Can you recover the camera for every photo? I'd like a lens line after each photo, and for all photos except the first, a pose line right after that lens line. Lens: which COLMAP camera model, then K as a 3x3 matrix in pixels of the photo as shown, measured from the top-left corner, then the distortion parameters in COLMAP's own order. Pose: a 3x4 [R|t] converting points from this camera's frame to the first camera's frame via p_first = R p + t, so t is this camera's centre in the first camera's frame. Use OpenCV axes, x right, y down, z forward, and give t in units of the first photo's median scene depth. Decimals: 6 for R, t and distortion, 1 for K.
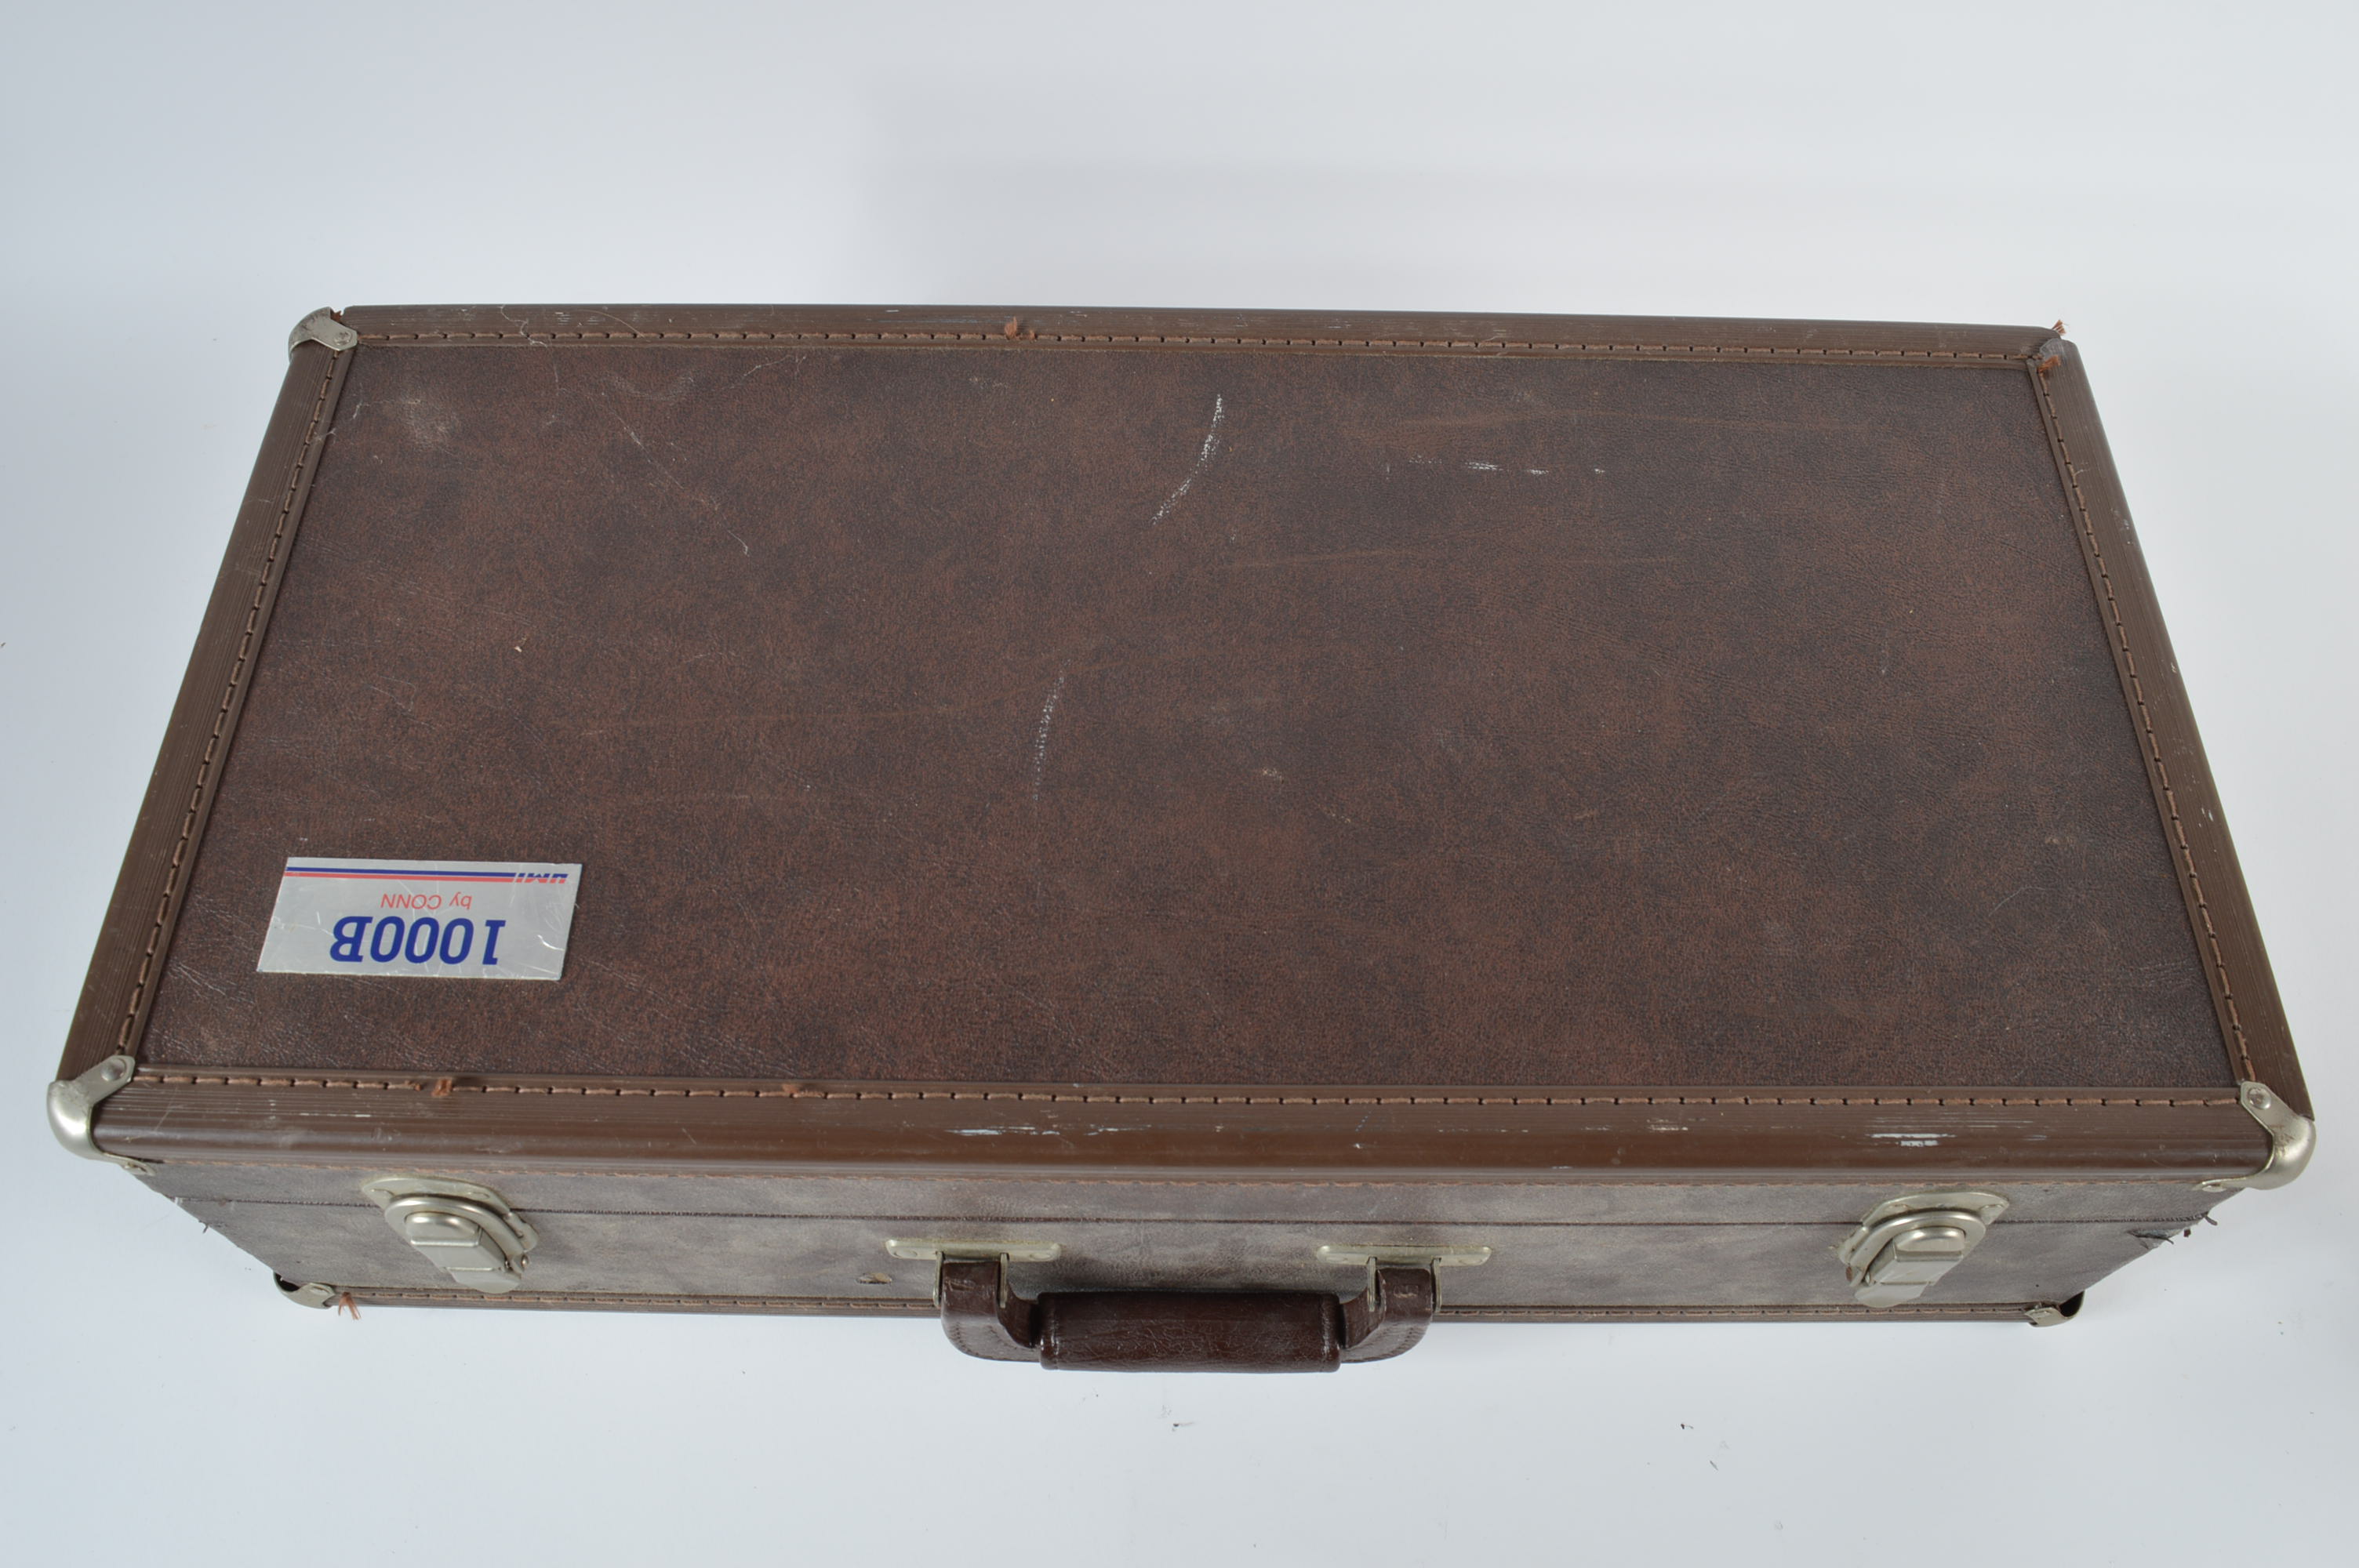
lens RADIAL K [[1885.2, 0, 1179.5], [0, 1885.2, 784.0], [0, 0, 1]] dist [-0.090752, 0.002086]
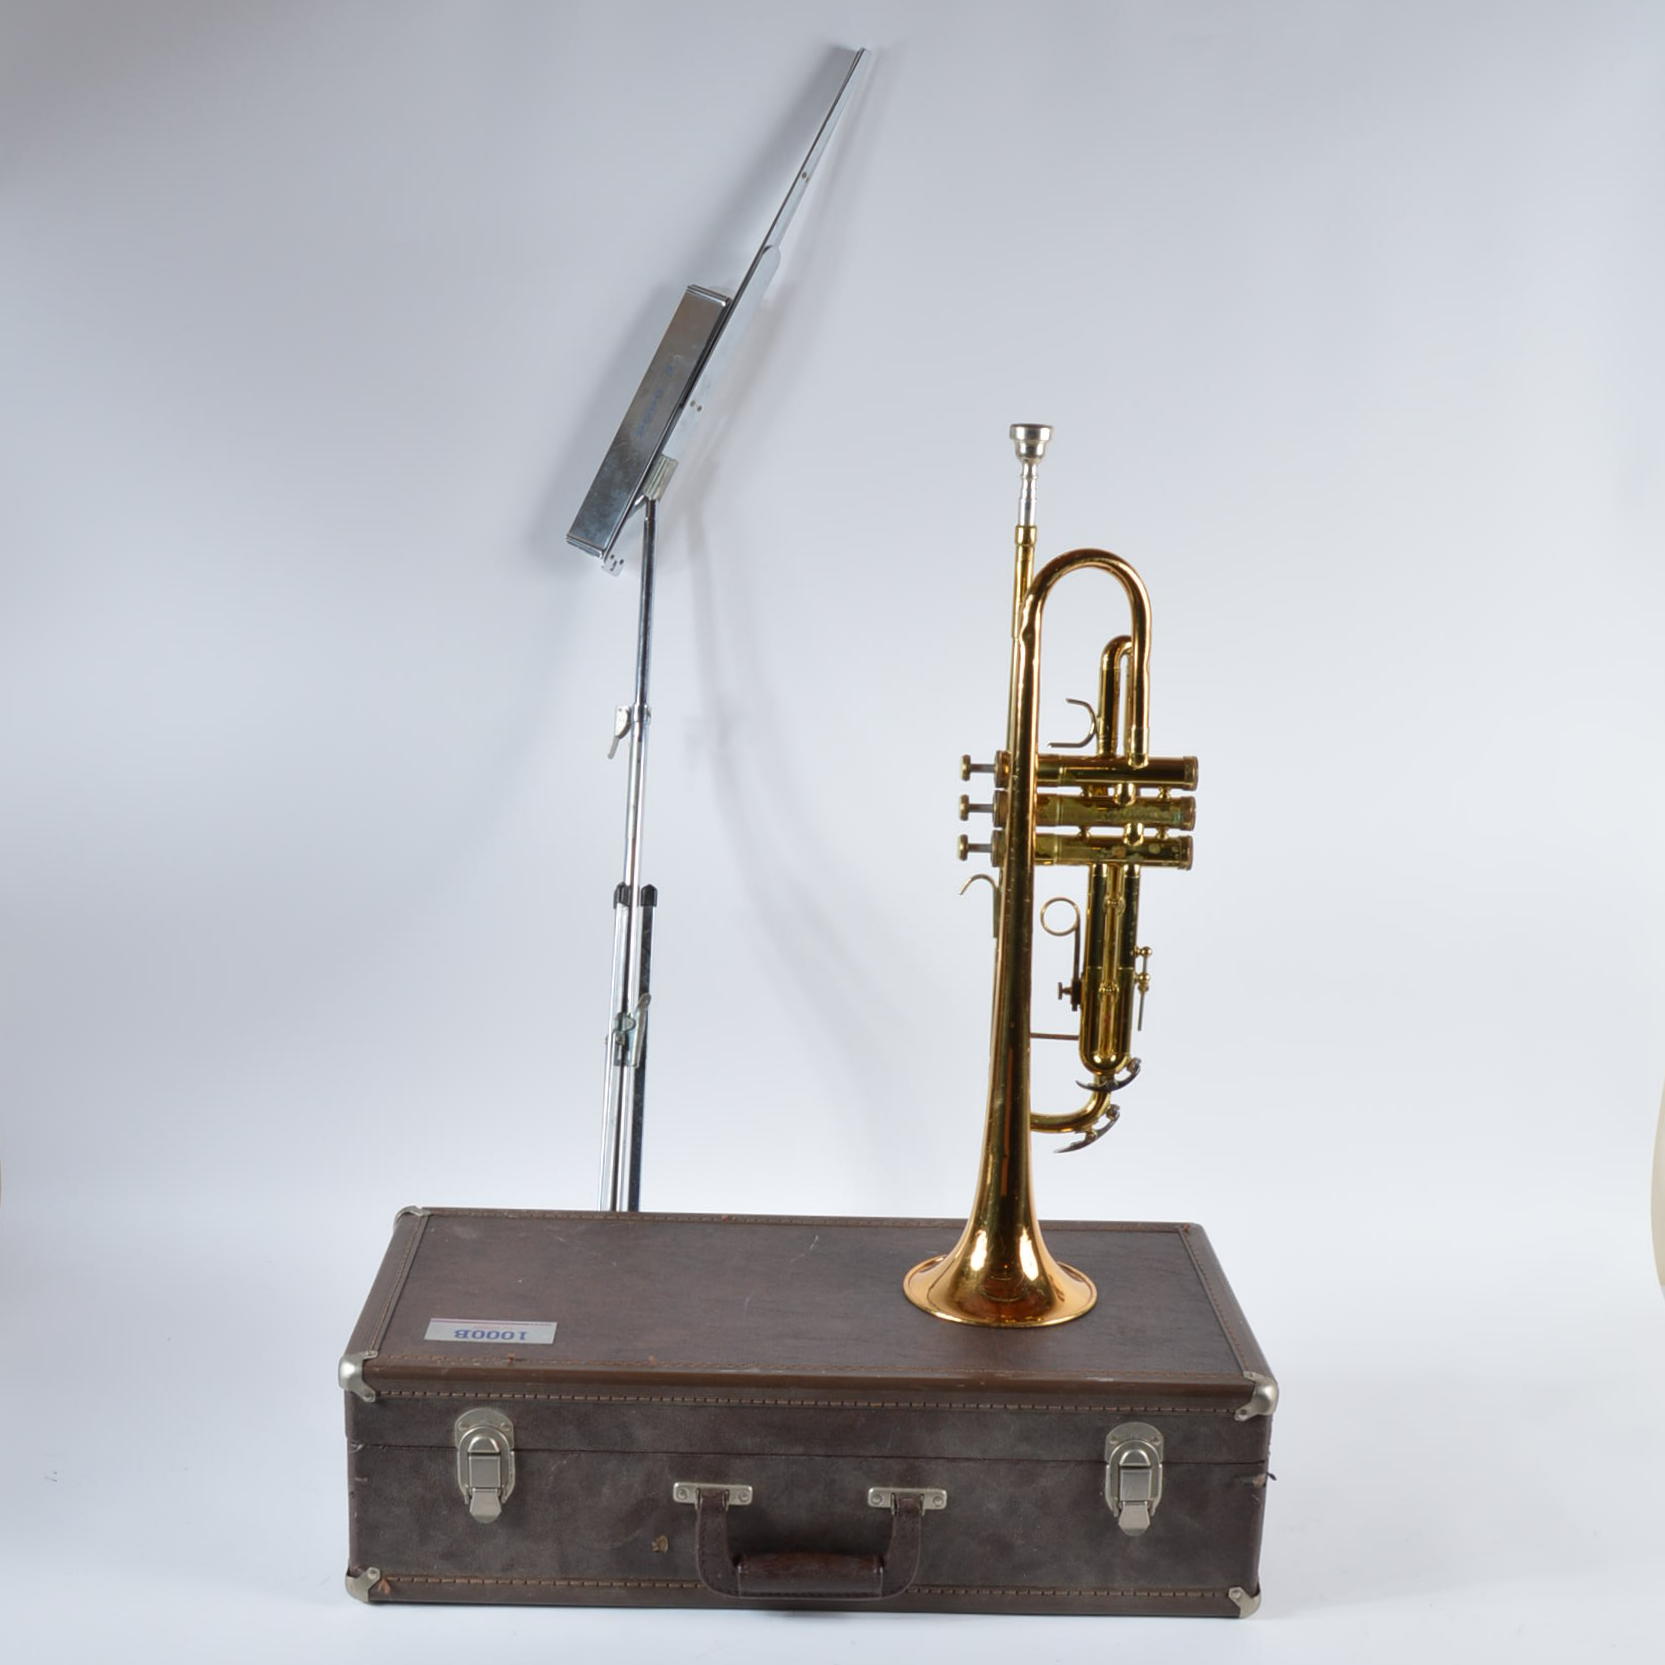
lens RADIAL K [[2400.7, 0, 832.5], [0, 2400.7, 832.5], [0, 0, 1]] dist [-0.000890, -0.001520]
pose [[0.999394, 0.011536, 0.032834, -0.073126], [0.016387, 0.676345, -0.736403, 1.886331], [-0.030702, 0.736494, 0.675746, -1.557541]]
